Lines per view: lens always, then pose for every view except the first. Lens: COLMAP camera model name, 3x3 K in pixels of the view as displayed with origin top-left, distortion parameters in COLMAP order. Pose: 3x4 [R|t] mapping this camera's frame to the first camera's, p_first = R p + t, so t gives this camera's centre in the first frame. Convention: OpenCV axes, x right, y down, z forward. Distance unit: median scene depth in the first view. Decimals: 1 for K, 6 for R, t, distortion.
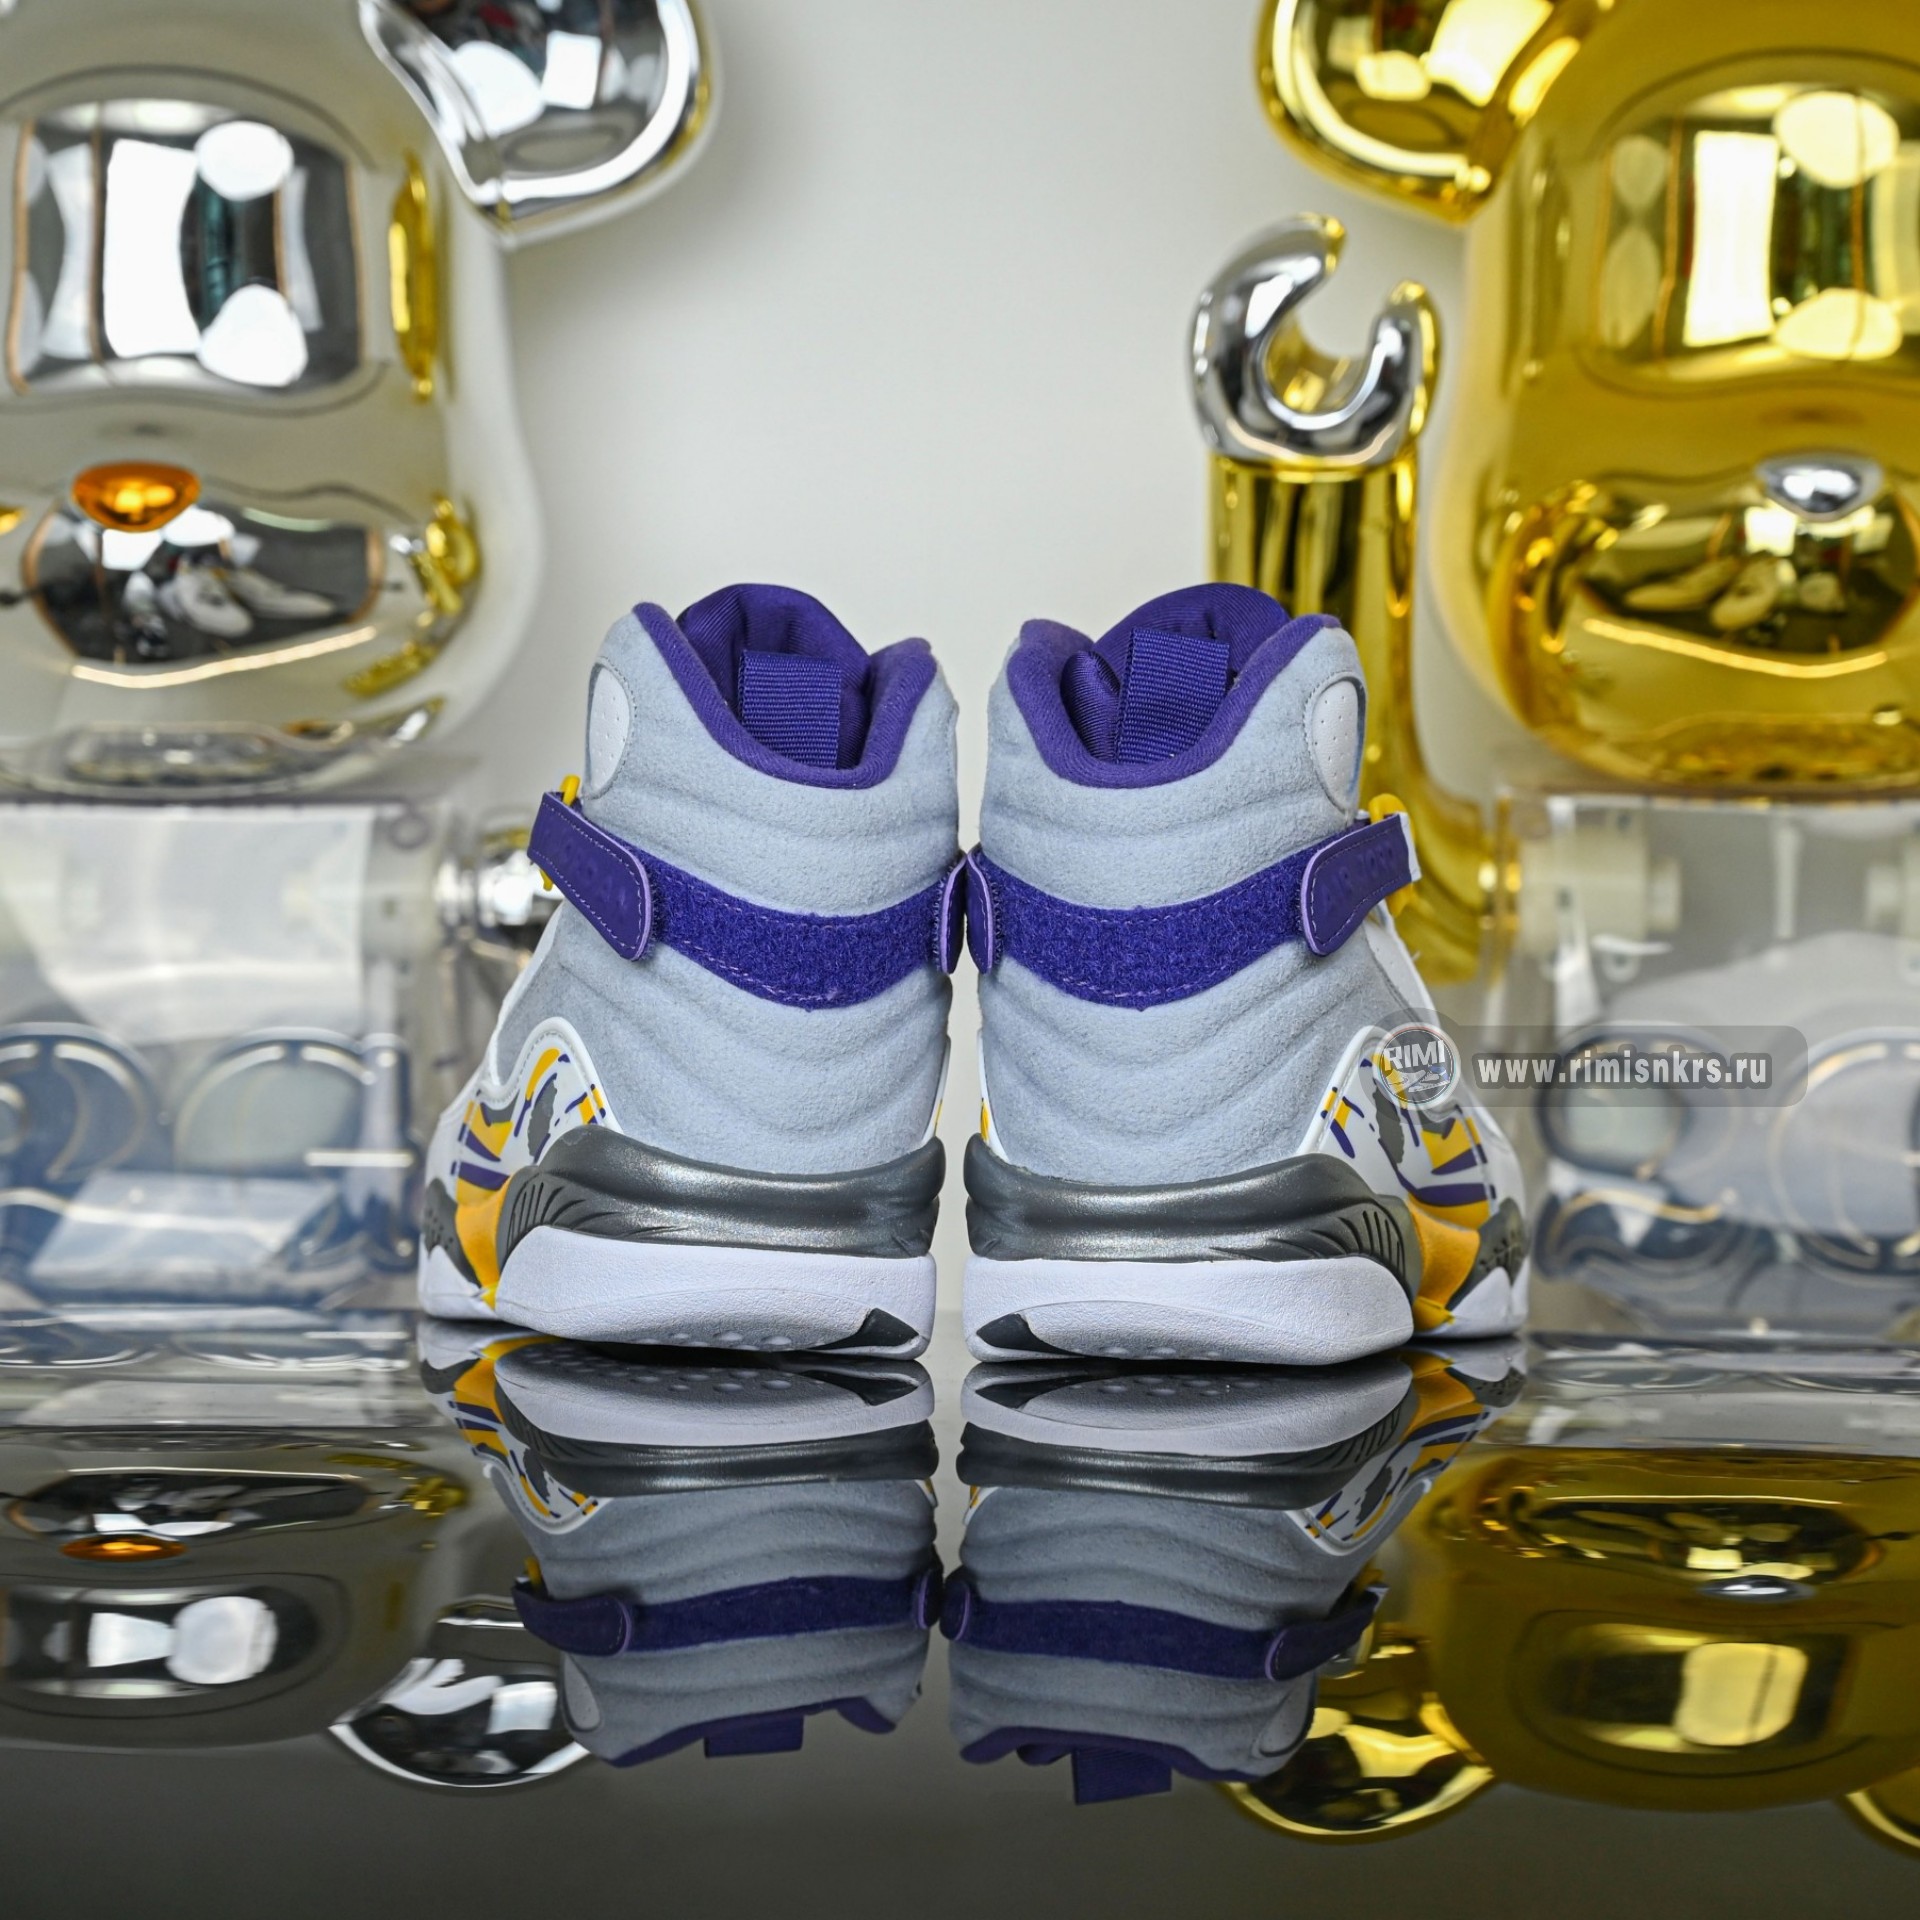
lens RADIAL K [[5752.4, 0, 960.0], [0, 5752.4, 960.0], [0, 0, 1]] dist [-0.134384, 2.265938]
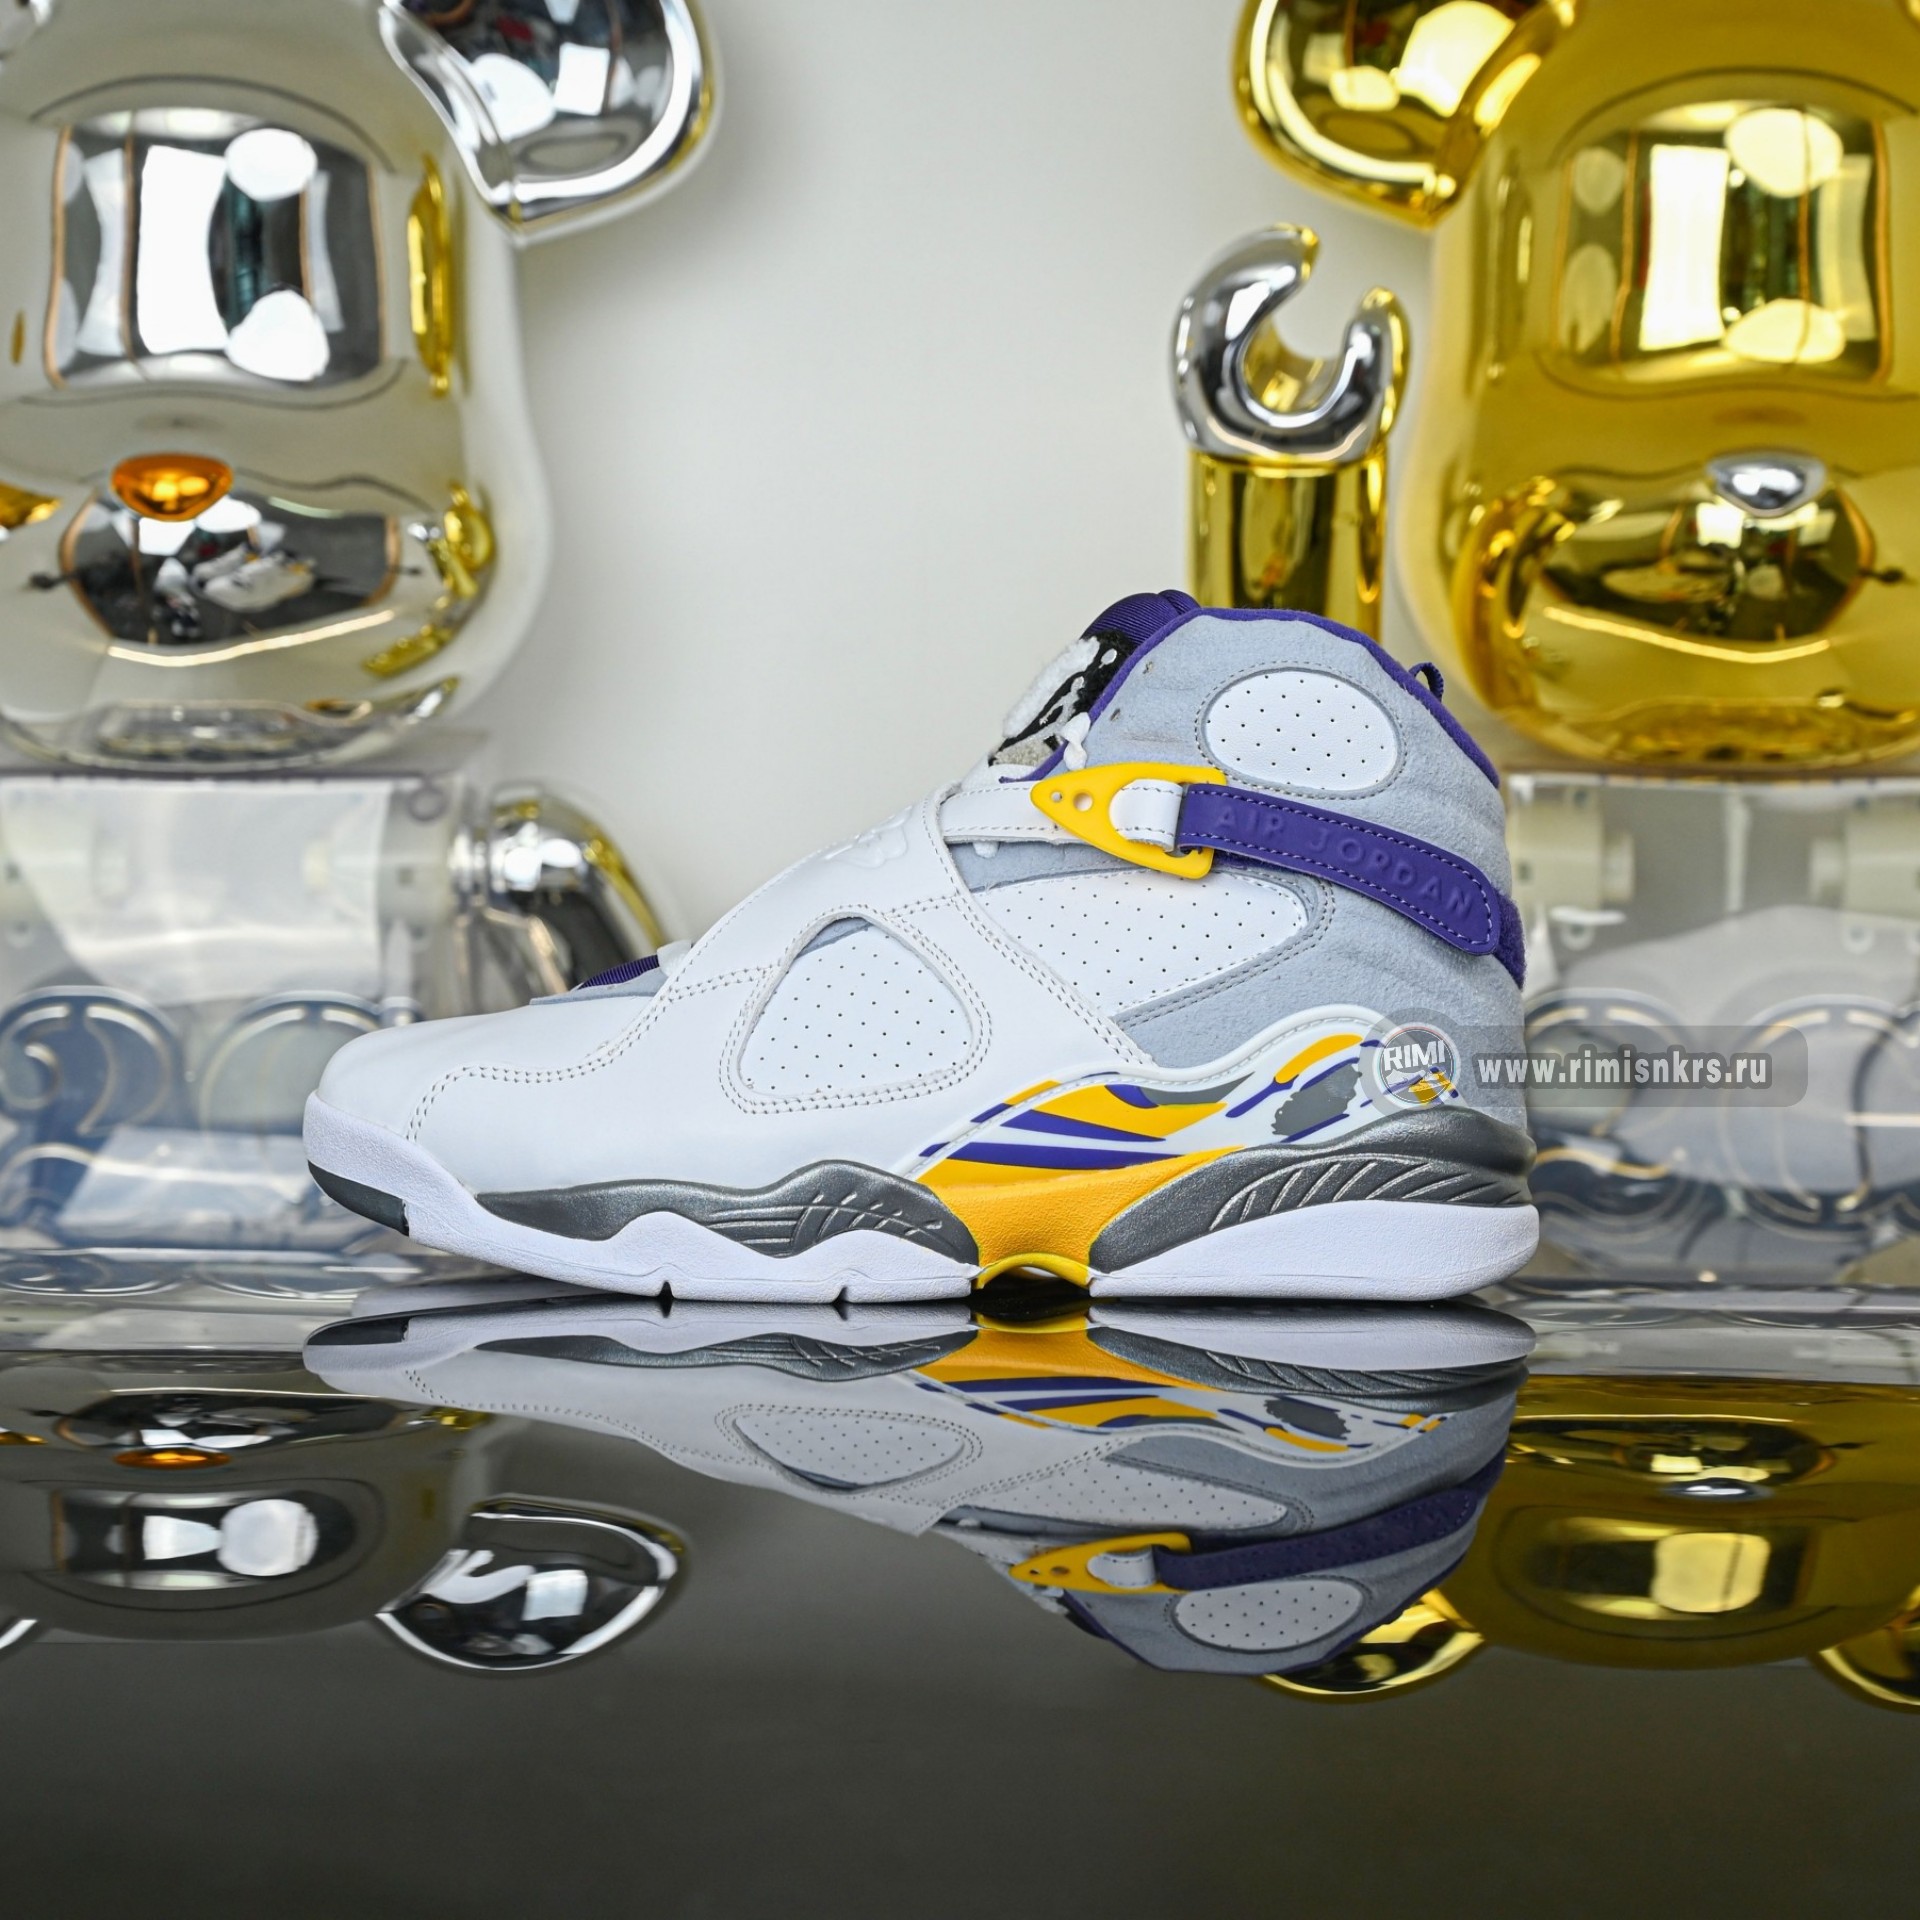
lens RADIAL K [[5908.9, 0, 960.0], [0, 5908.9, 960.0], [0, 0, 1]] dist [-0.086521, 0.989636]
pose [[0.999931, 0.002726, 0.011463, -0.010624], [-0.002826, 0.999958, 0.008721, -0.003588], [-0.011439, -0.008753, 0.999896, -0.082054]]
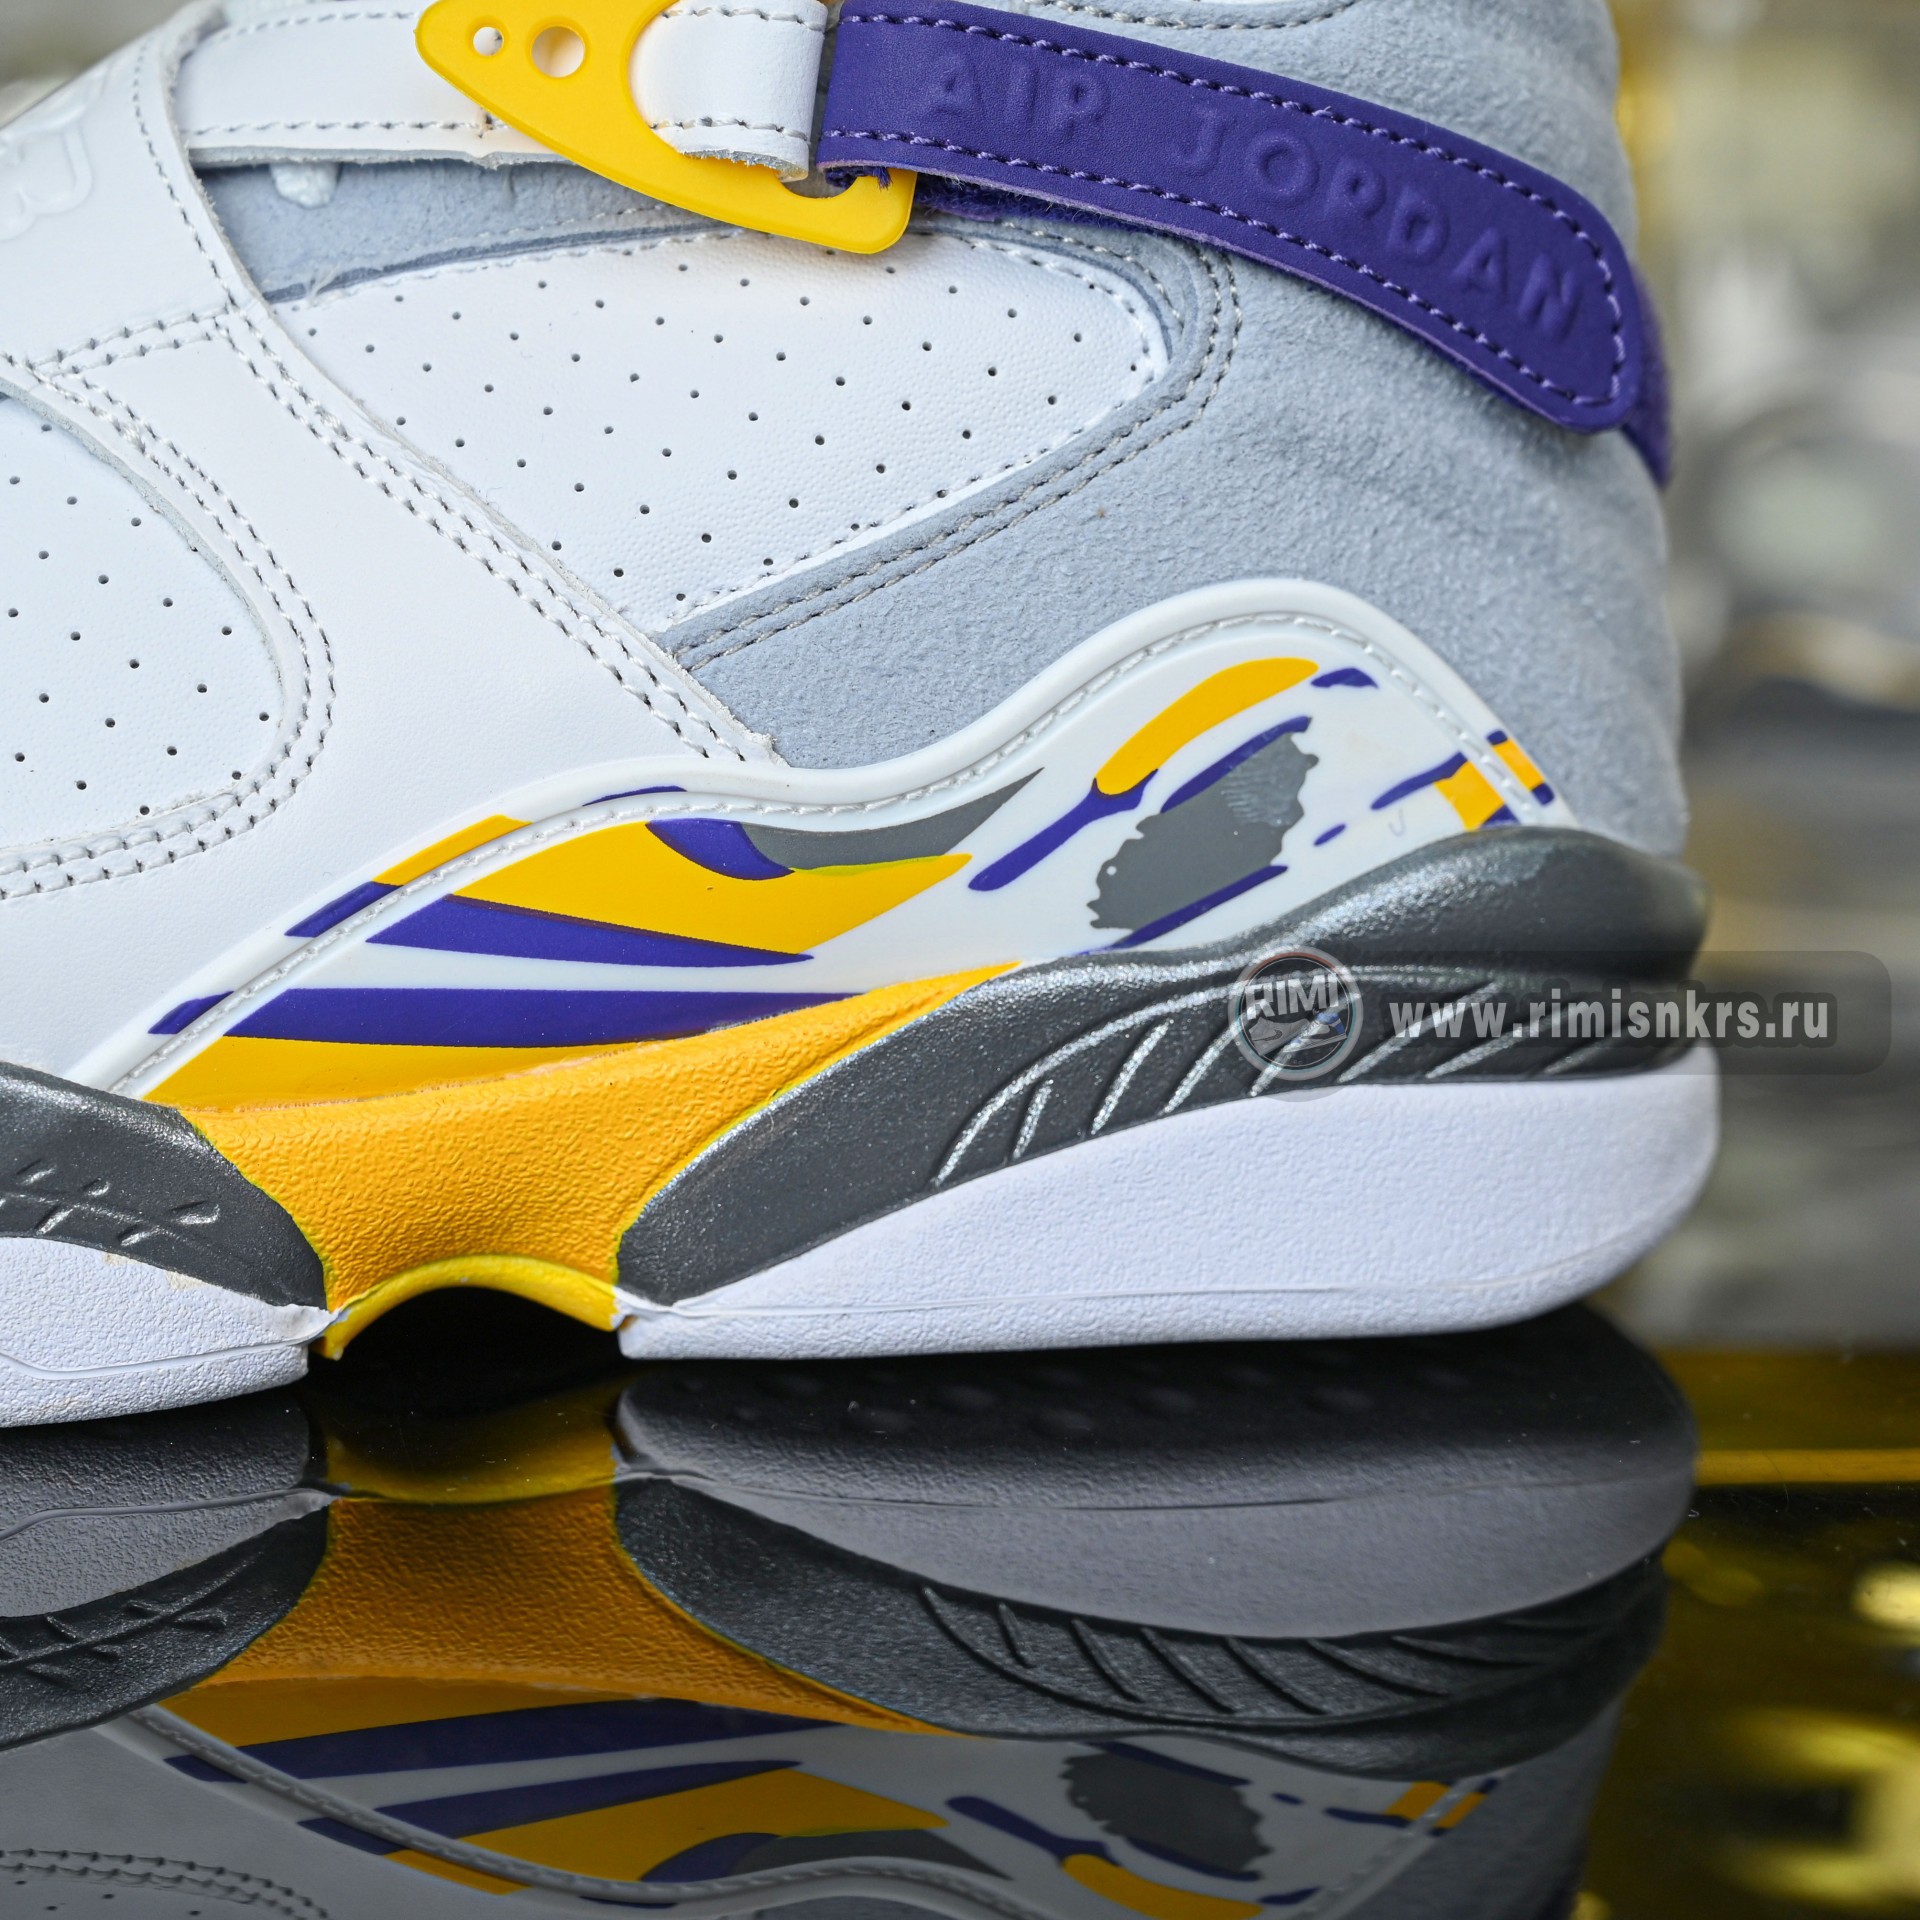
lens RADIAL K [[5425.1, 0, 958.1], [0, 5425.1, 984.7], [0, 0, 1]] dist [-0.003445, 0.022730]
pose [[0.992648, -0.037860, 0.114966, 0.004462], [0.020152, 0.988260, 0.151448, -0.014330], [-0.119350, -0.148018, 0.981757, 0.545860]]
